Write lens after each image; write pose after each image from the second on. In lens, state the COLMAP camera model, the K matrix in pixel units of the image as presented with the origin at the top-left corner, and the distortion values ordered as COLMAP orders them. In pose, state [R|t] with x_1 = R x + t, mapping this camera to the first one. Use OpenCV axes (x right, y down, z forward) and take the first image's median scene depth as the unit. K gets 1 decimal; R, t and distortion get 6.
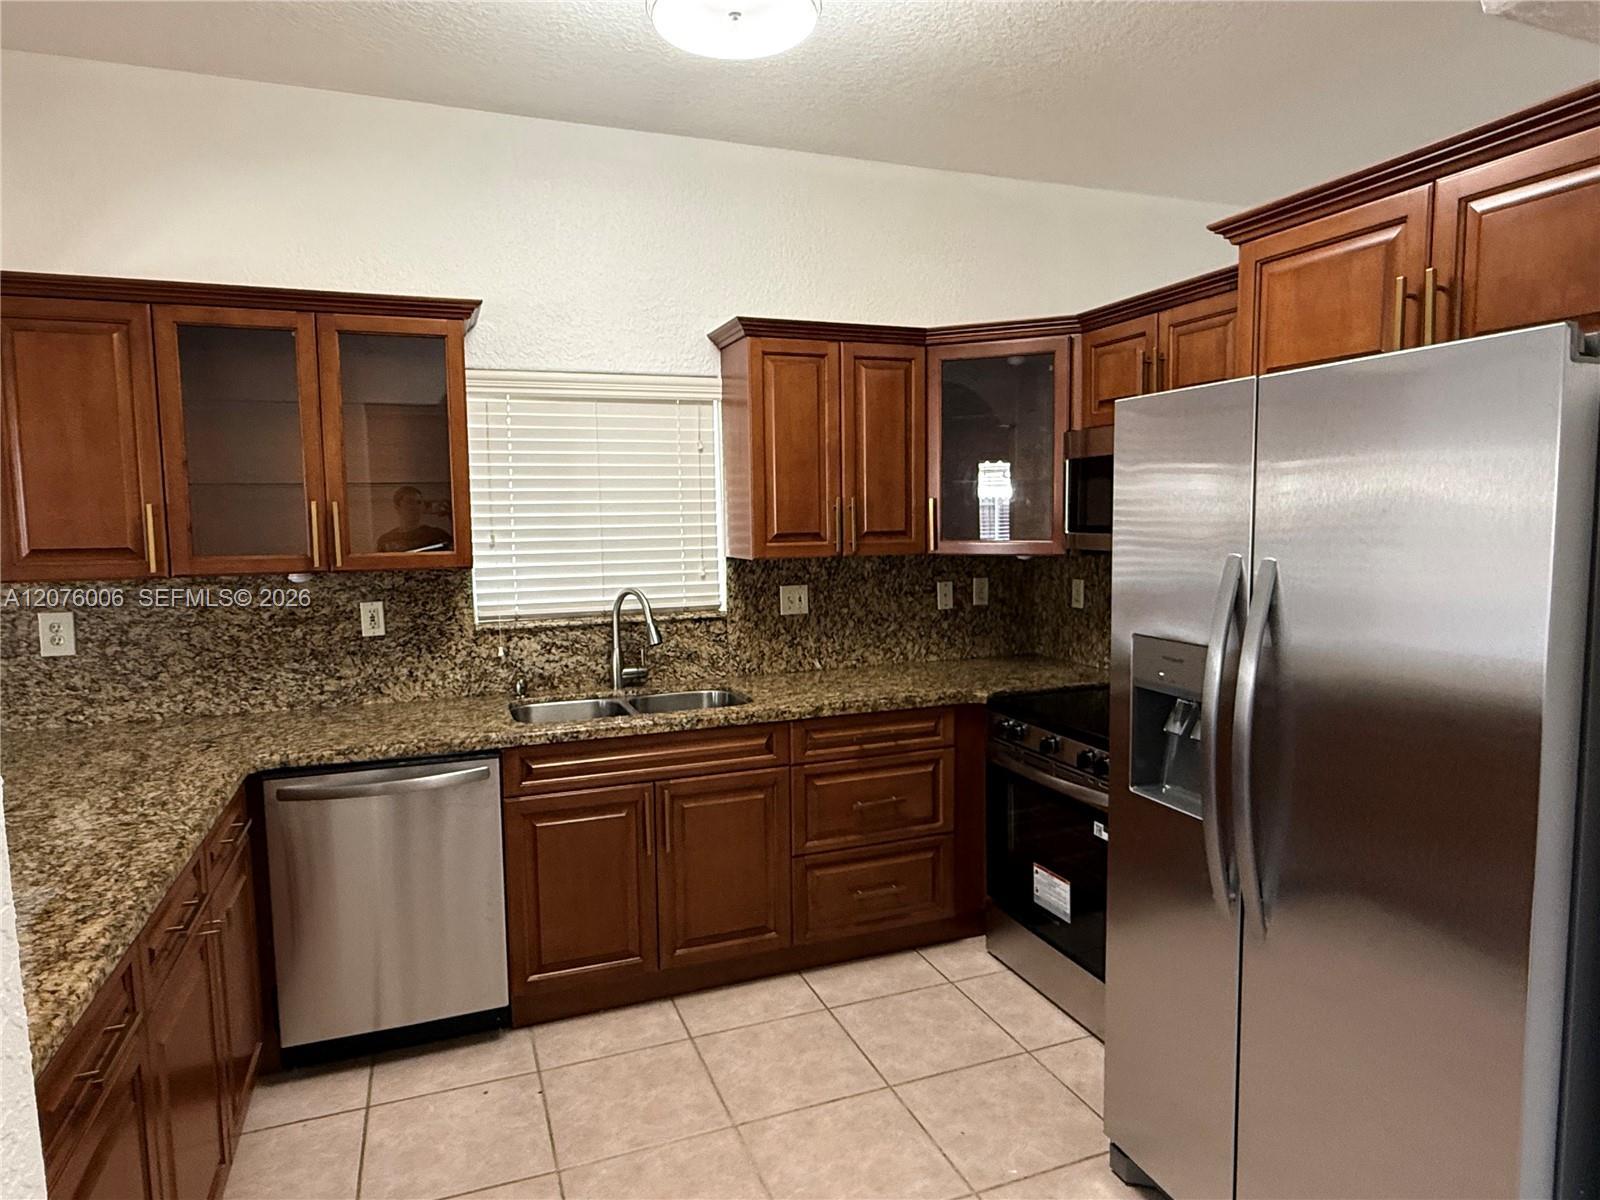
lens RADIAL K [[961.0, 0, 800.7], [0, 961.0, 593.8], [0, 0, 1]] dist [-0.000299, 0.001266]
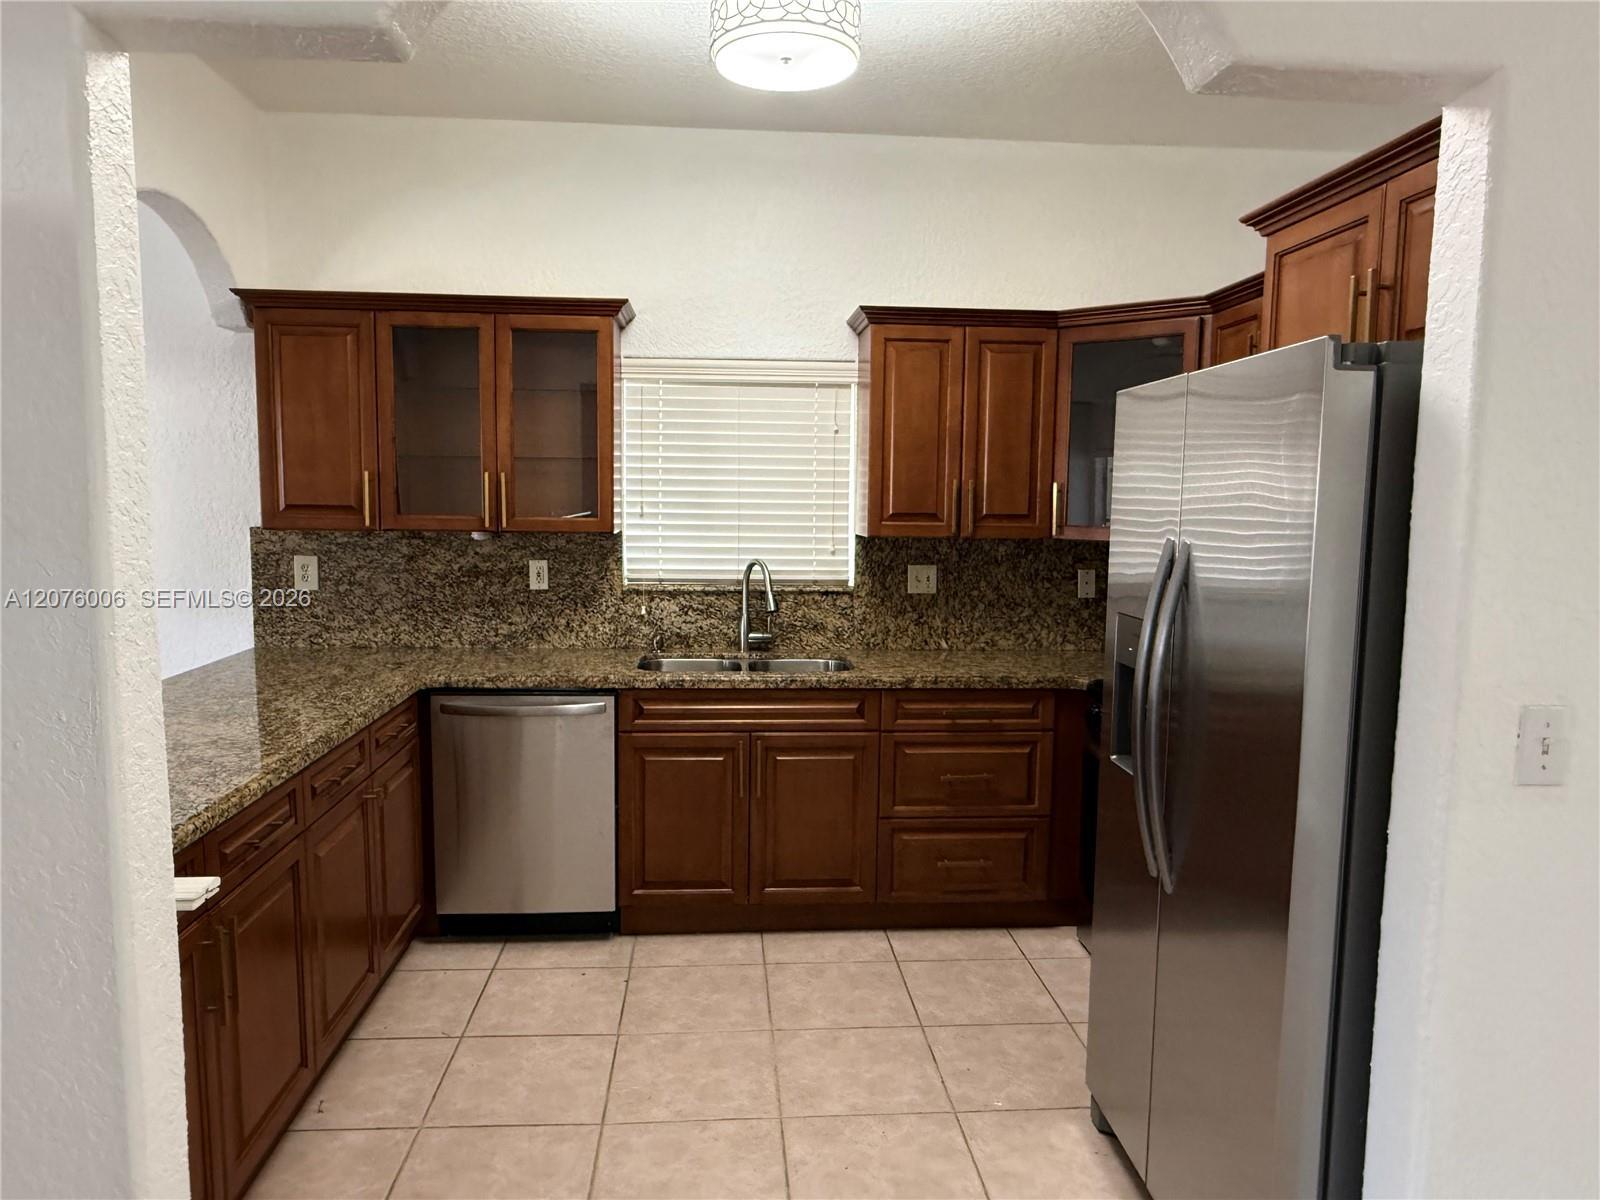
lens RADIAL K [[1083.4, 0, 798.3], [0, 1083.4, 603.7], [0, 0, 1]] dist [0.005294, -0.002388]
pose [[0.957314, 0.055669, -0.283639, 0.241636], [-0.051535, 0.998428, 0.022022, 0.017025], [0.284419, -0.006464, 0.958678, -0.175545]]
